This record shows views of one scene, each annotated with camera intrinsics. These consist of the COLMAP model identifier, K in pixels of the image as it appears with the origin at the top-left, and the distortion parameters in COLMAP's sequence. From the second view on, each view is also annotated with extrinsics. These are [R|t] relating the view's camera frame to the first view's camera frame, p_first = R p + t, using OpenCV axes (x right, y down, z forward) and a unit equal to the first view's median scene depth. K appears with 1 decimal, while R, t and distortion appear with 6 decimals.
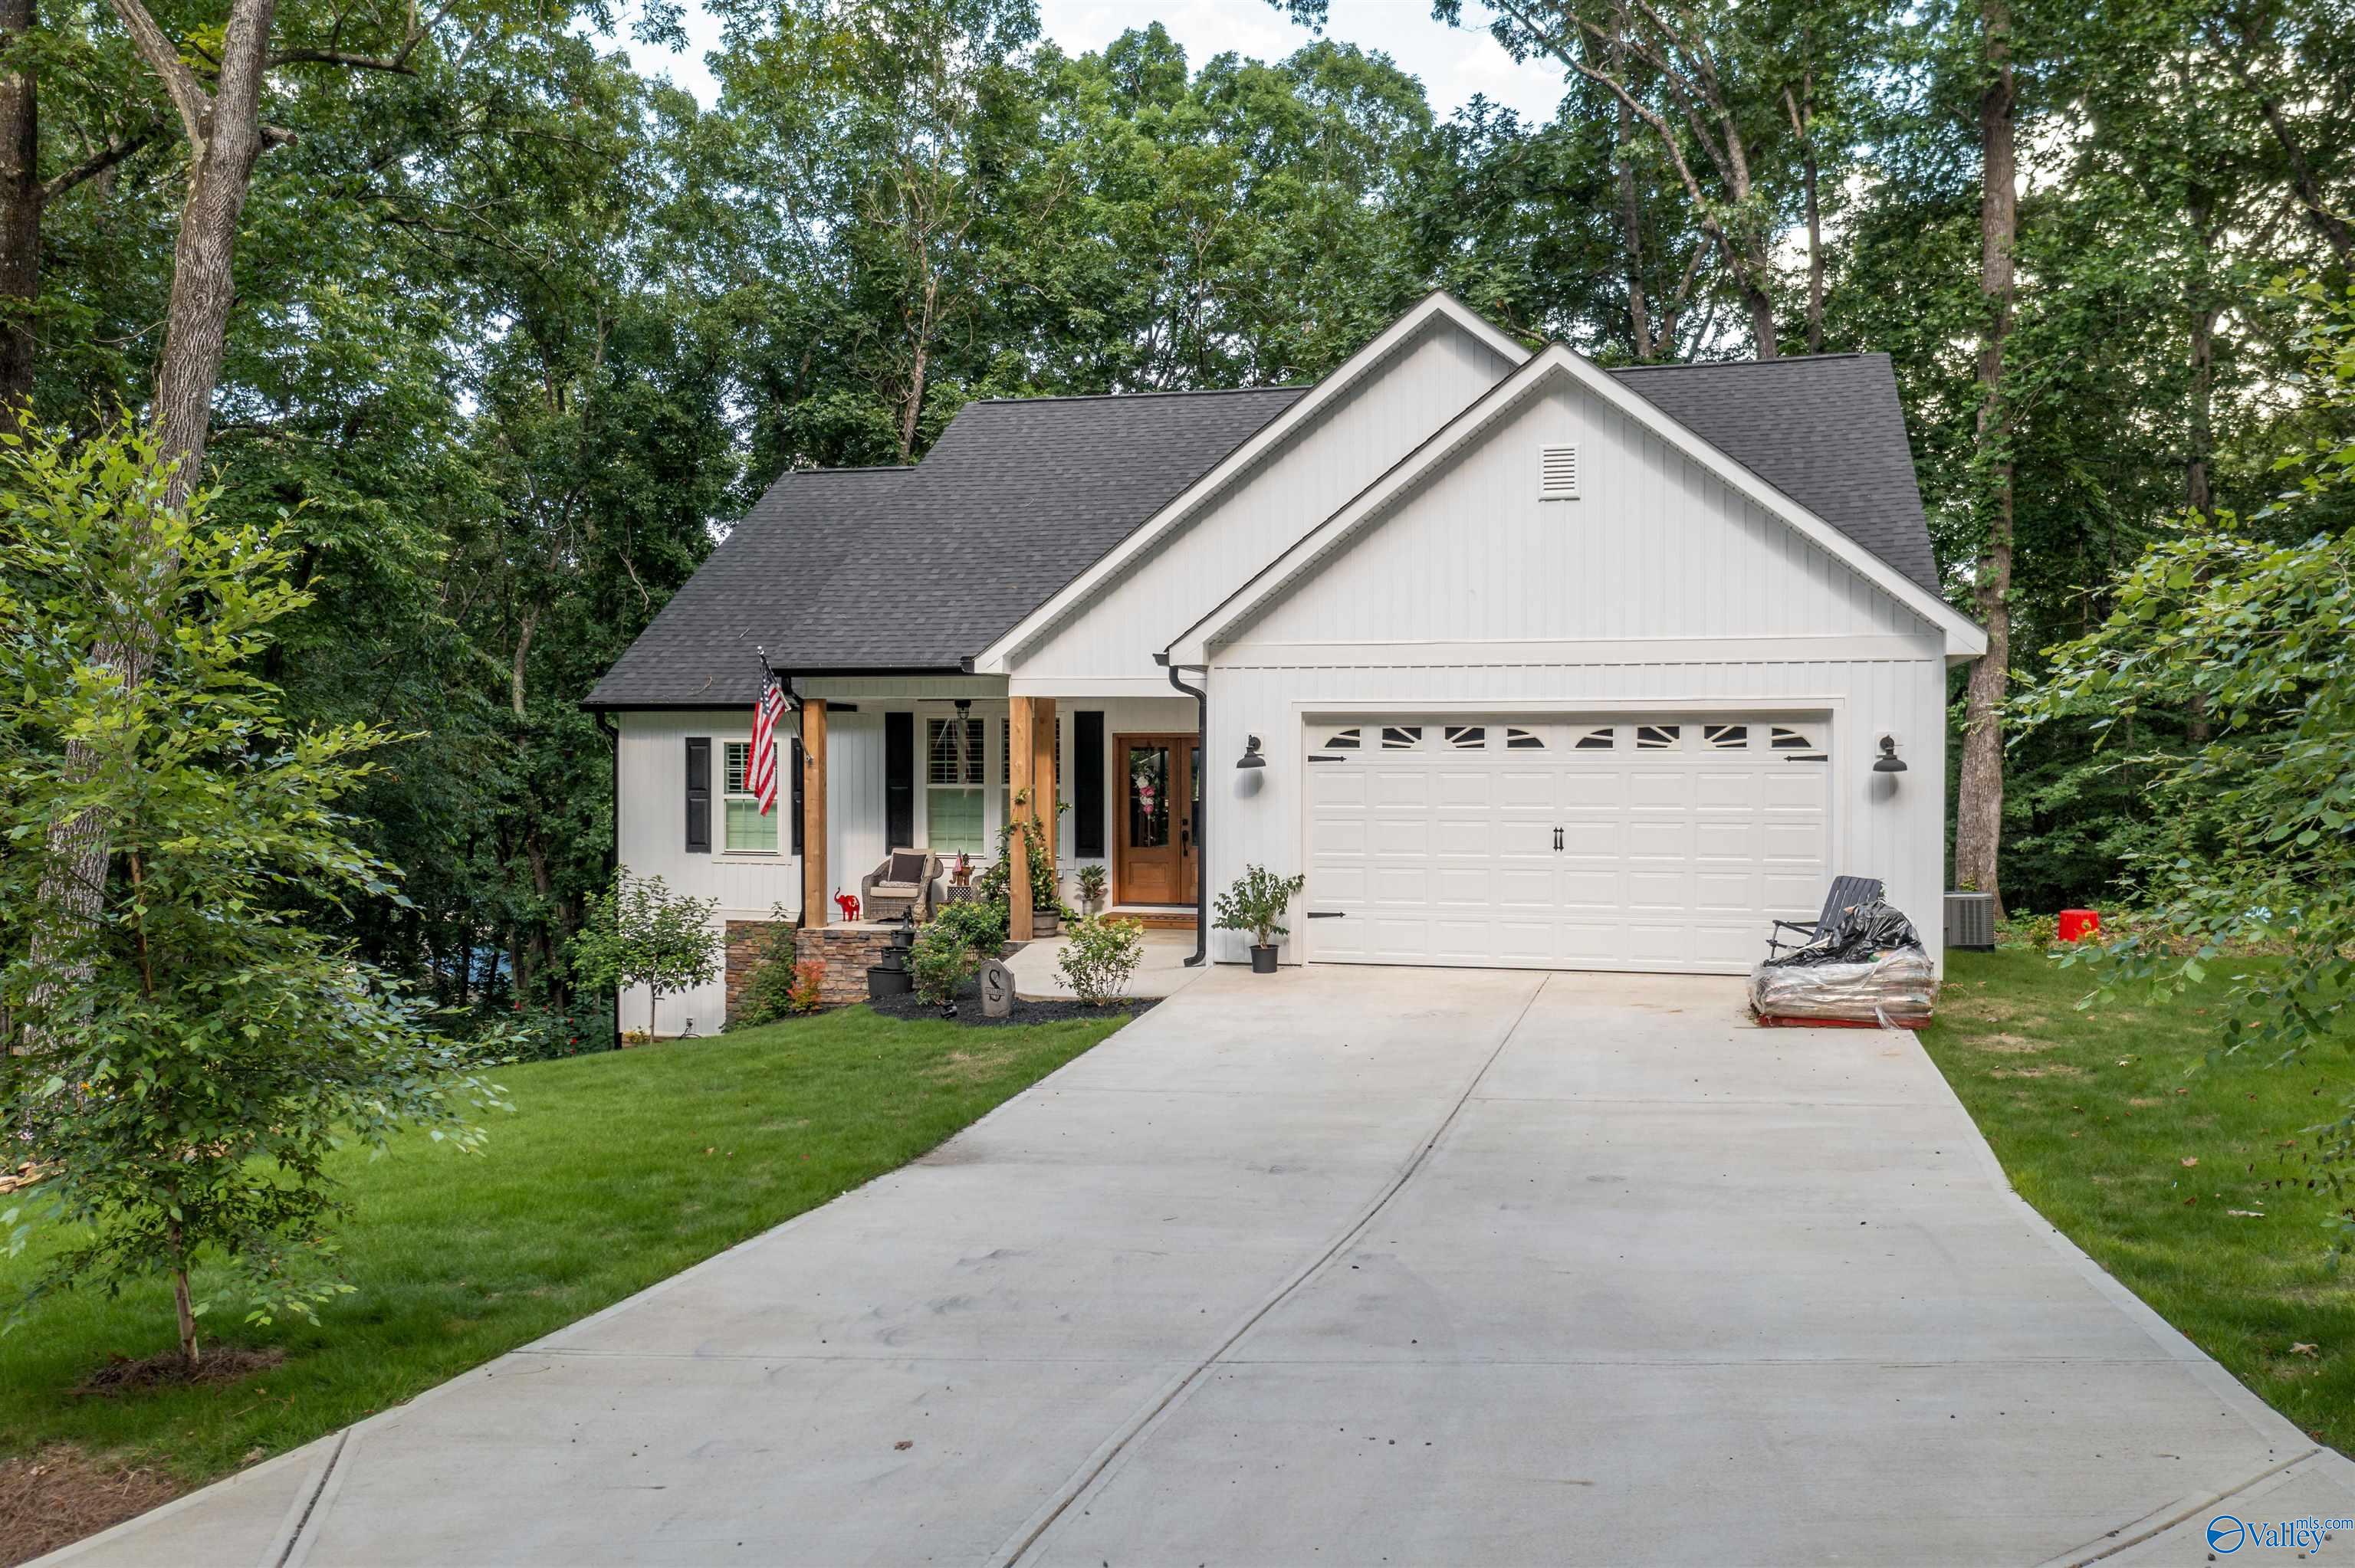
lens RADIAL K [[1875.3, 0, 1177.5], [0, 1875.3, 784.0], [0, 0, 1]] dist [0.011130, 0.003155]
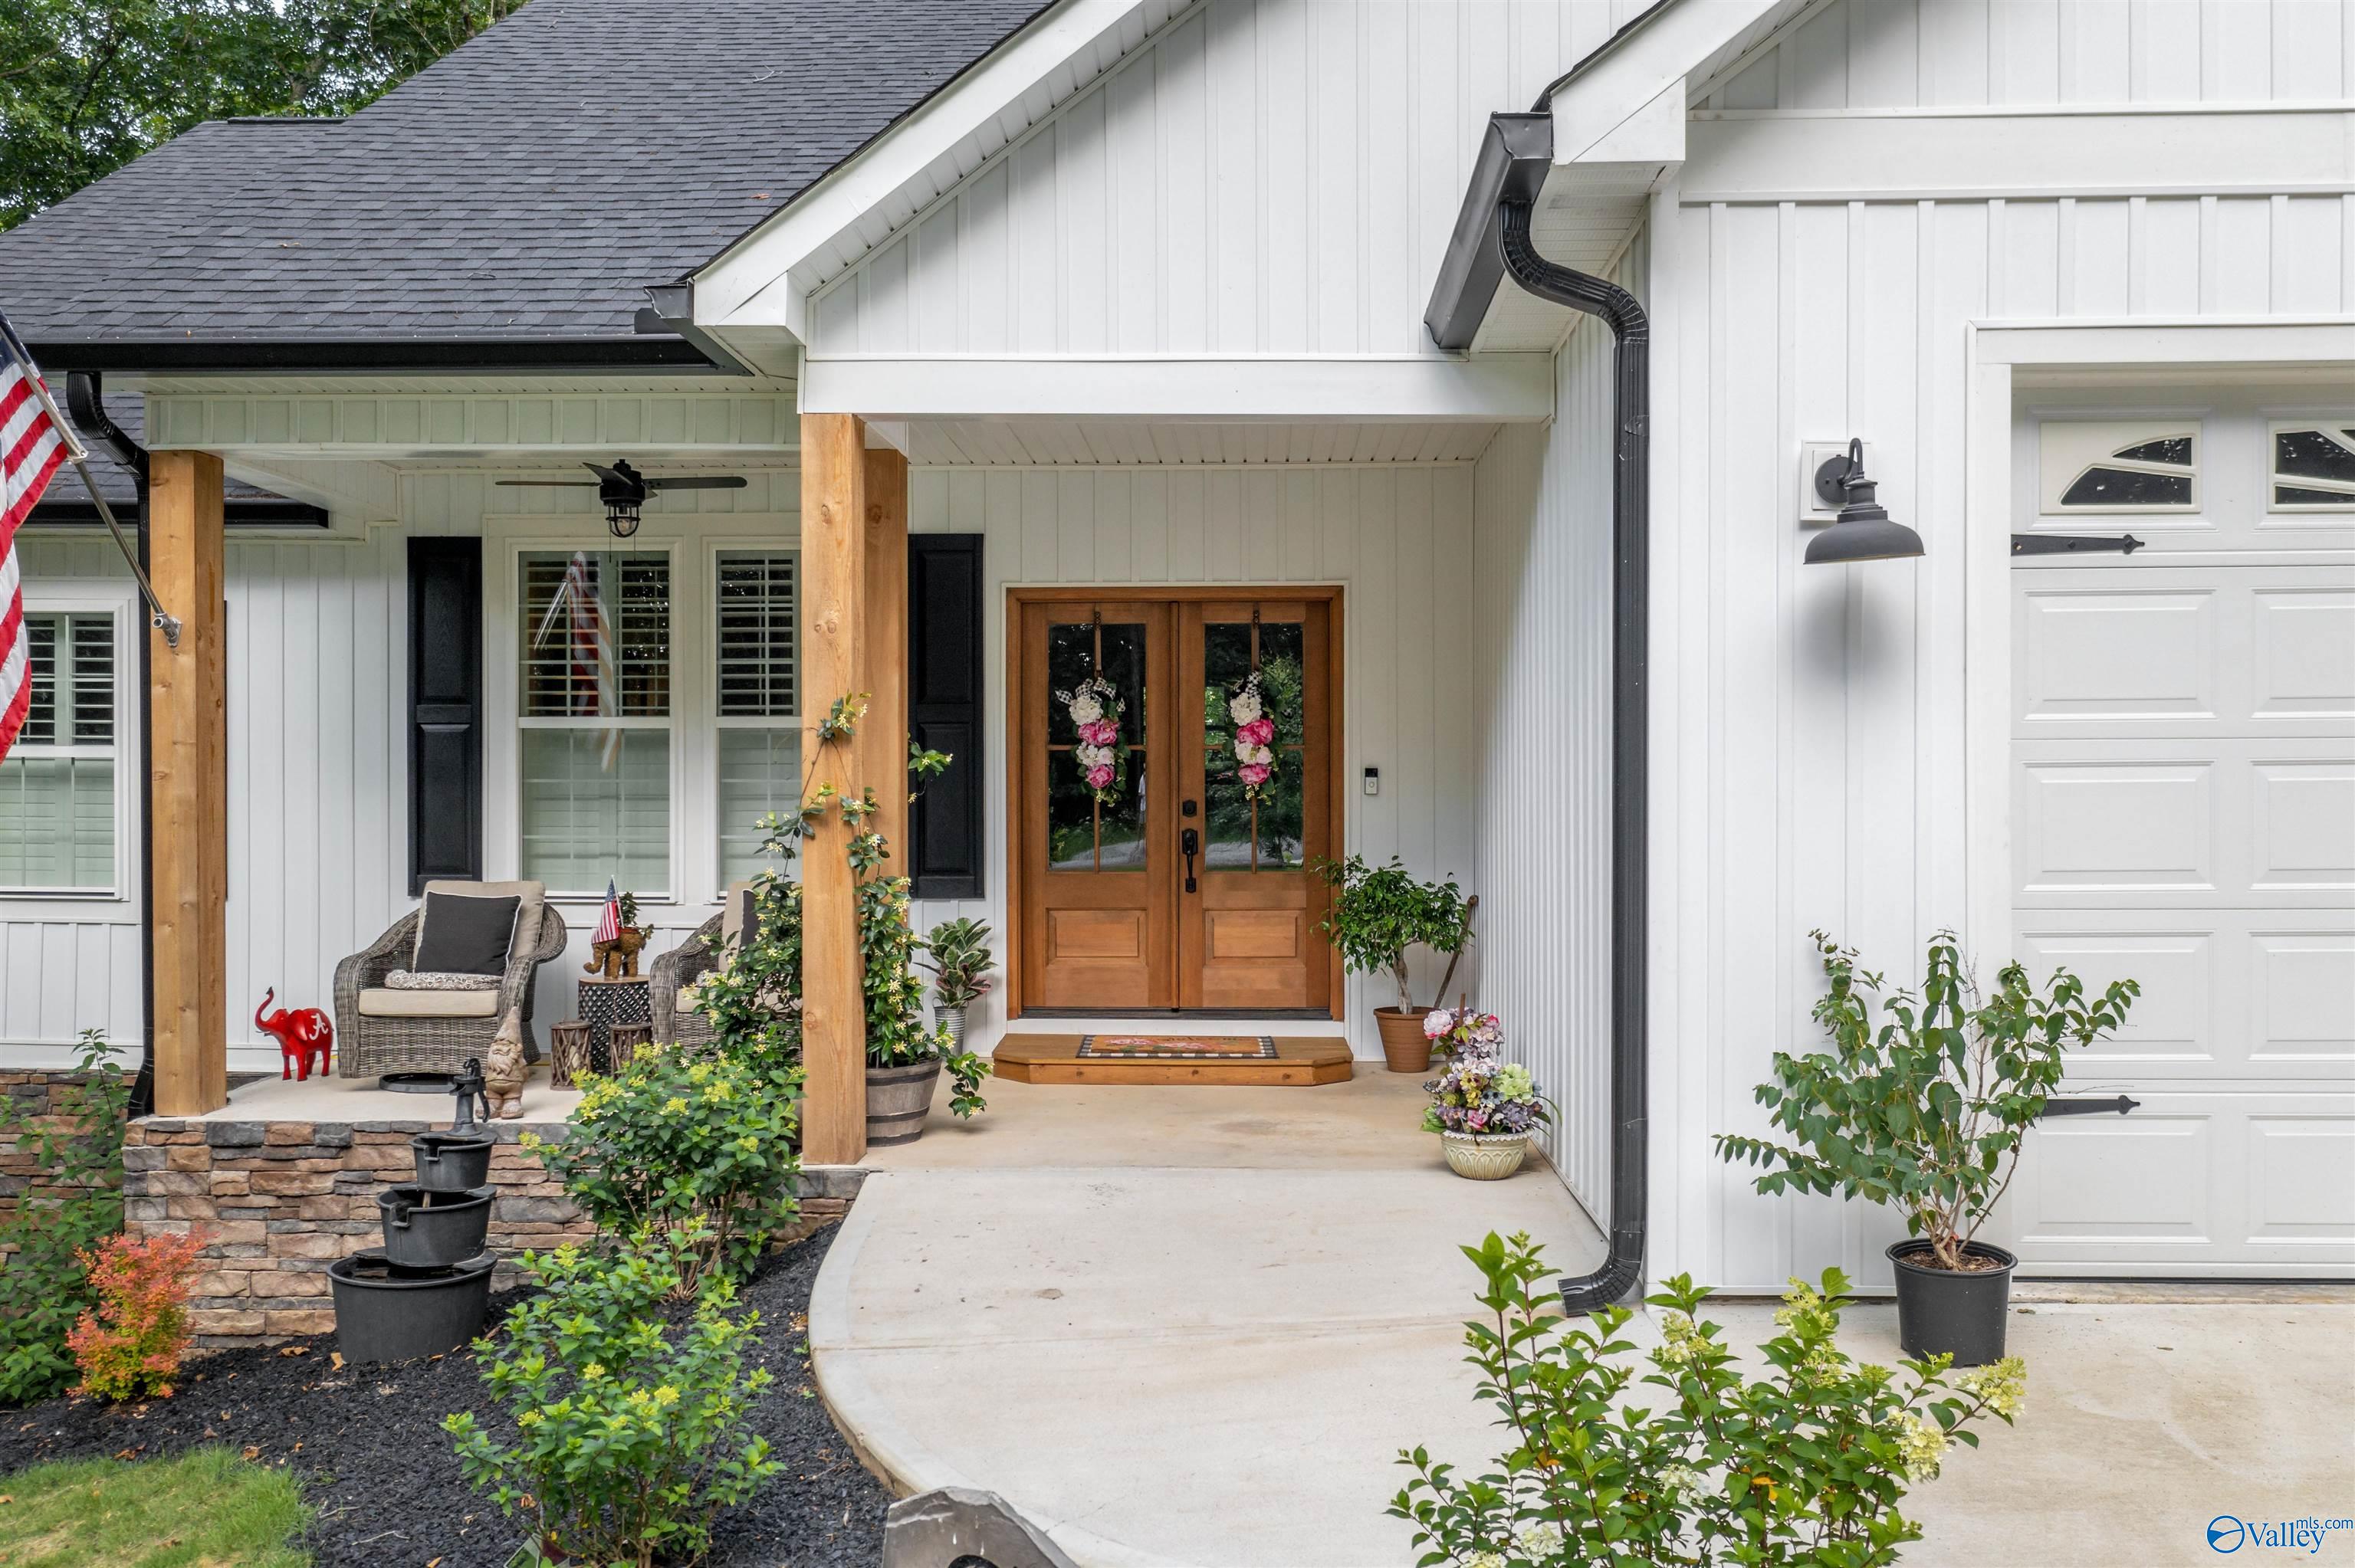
lens RADIAL K [[1959.7, 0, 1196.2], [0, 1959.7, 780.3], [0, 0, 1]] dist [-0.050708, 0.129404]
pose [[0.976267, -0.001555, 0.216565, -0.096120], [0.003955, 0.999935, -0.010651, 0.021128], [-0.216535, 0.011255, 0.976210, 0.656455]]
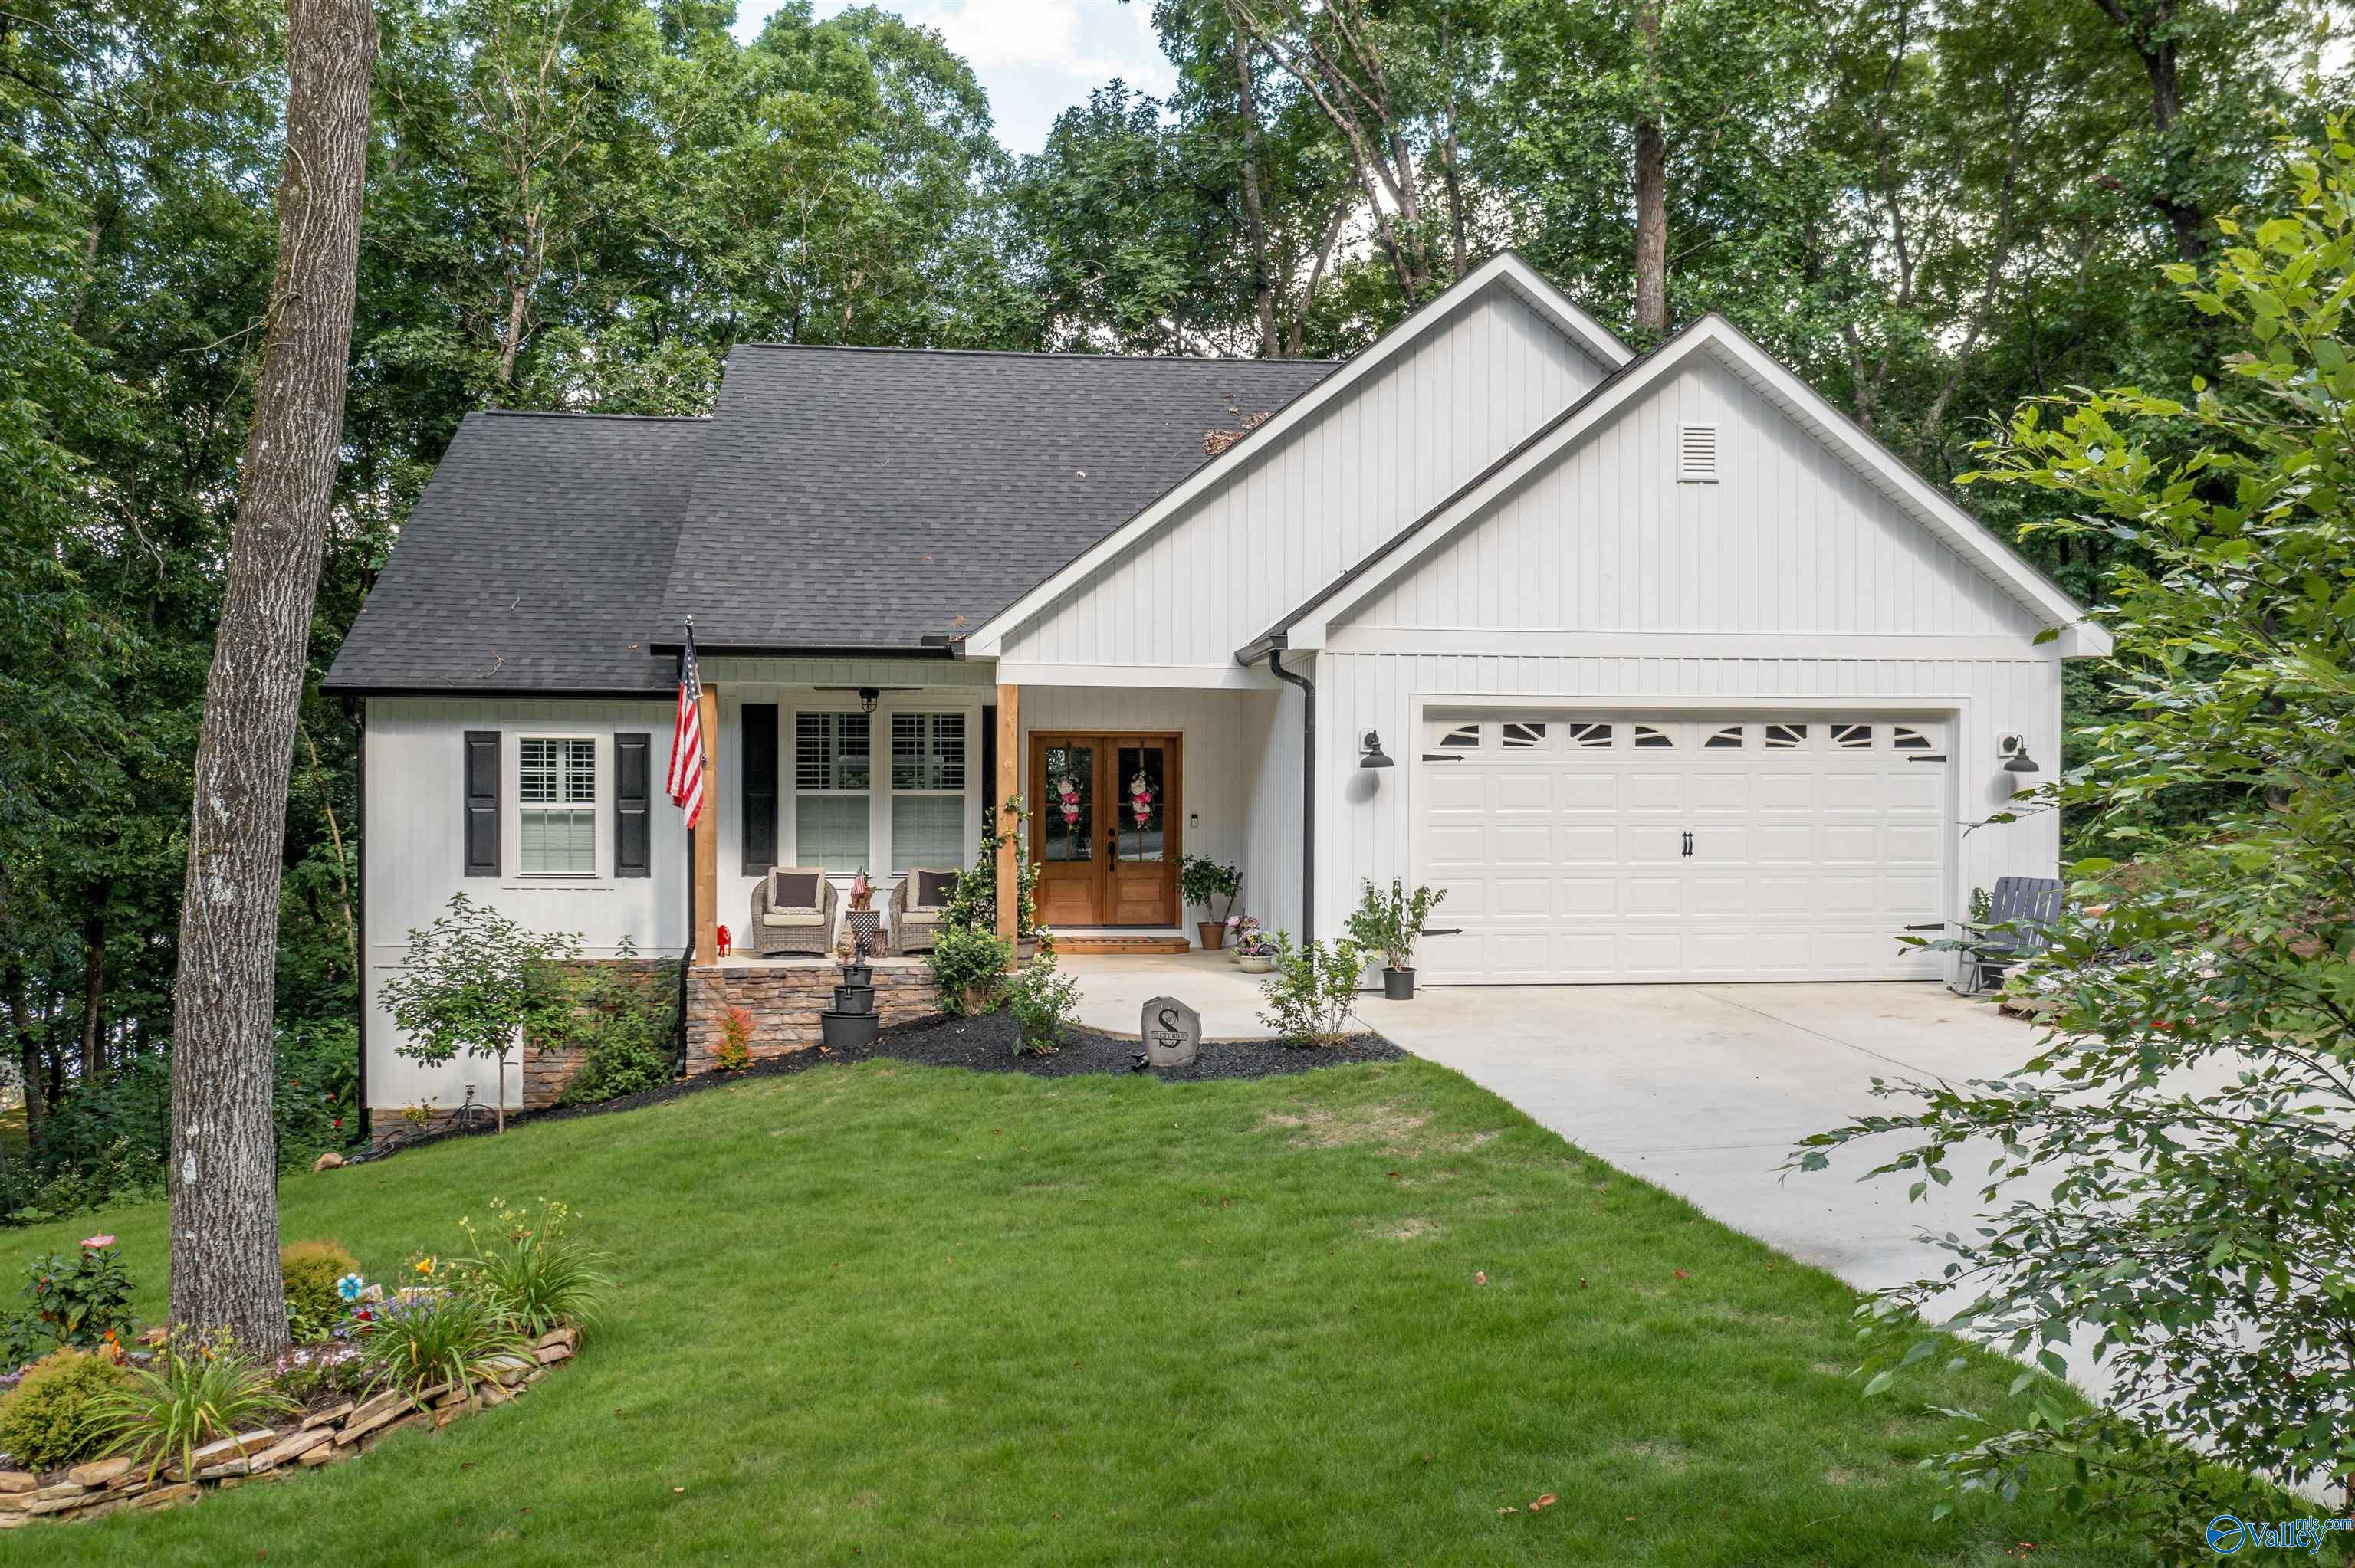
lens RADIAL K [[1875.3, 0, 1177.5], [0, 1875.3, 784.0], [0, 0, 1]] dist [0.011130, 0.003155]
pose [[0.934197, -0.000033, 0.356756, -0.315304], [0.002830, 0.999969, -0.007316, 0.004607], [-0.356745, 0.007844, 0.934169, 0.182793]]
